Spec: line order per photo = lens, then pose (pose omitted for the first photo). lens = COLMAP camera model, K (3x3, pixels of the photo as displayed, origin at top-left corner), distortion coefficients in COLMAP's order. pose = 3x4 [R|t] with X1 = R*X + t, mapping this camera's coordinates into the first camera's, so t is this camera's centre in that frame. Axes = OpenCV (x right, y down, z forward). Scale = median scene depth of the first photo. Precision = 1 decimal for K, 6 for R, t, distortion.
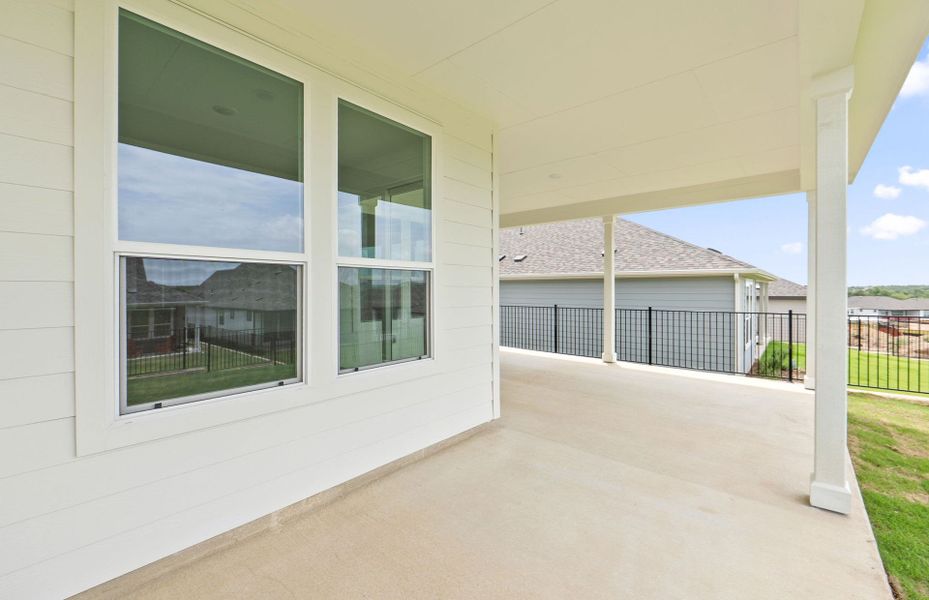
lens RADIAL K [[384.4, 0, 472.0], [0, 384.4, 295.3], [0, 0, 1]] dist [-0.006212, -0.001338]
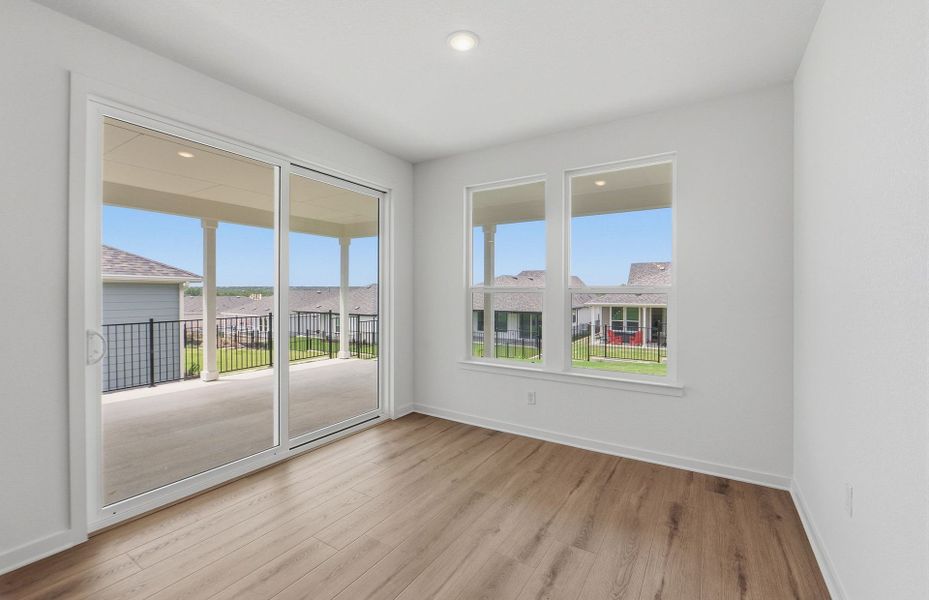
lens RADIAL K [[384.4, 0, 468.1], [0, 384.4, 296.9], [0, 0, 1]] dist [-0.006212, -0.001338]
pose [[-0.139556, -0.000438, 0.990214, -0.453695], [0.010685, 0.999941, 0.001948, -0.010355], [-0.990157, 0.010853, -0.139543, 0.355321]]
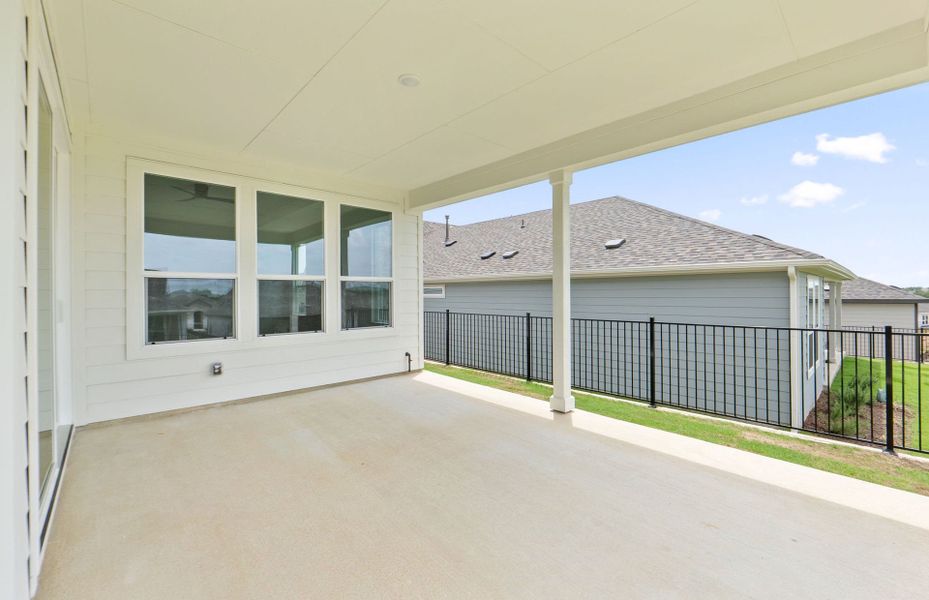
lens RADIAL K [[384.4, 0, 467.1], [0, 384.4, 297.5], [0, 0, 1]] dist [-0.006212, -0.001338]
pose [[0.993457, -0.002745, -0.114173, 0.191194], [0.002621, 0.999996, -0.001232, -0.004725], [0.114176, 0.000925, 0.993460, 0.256097]]
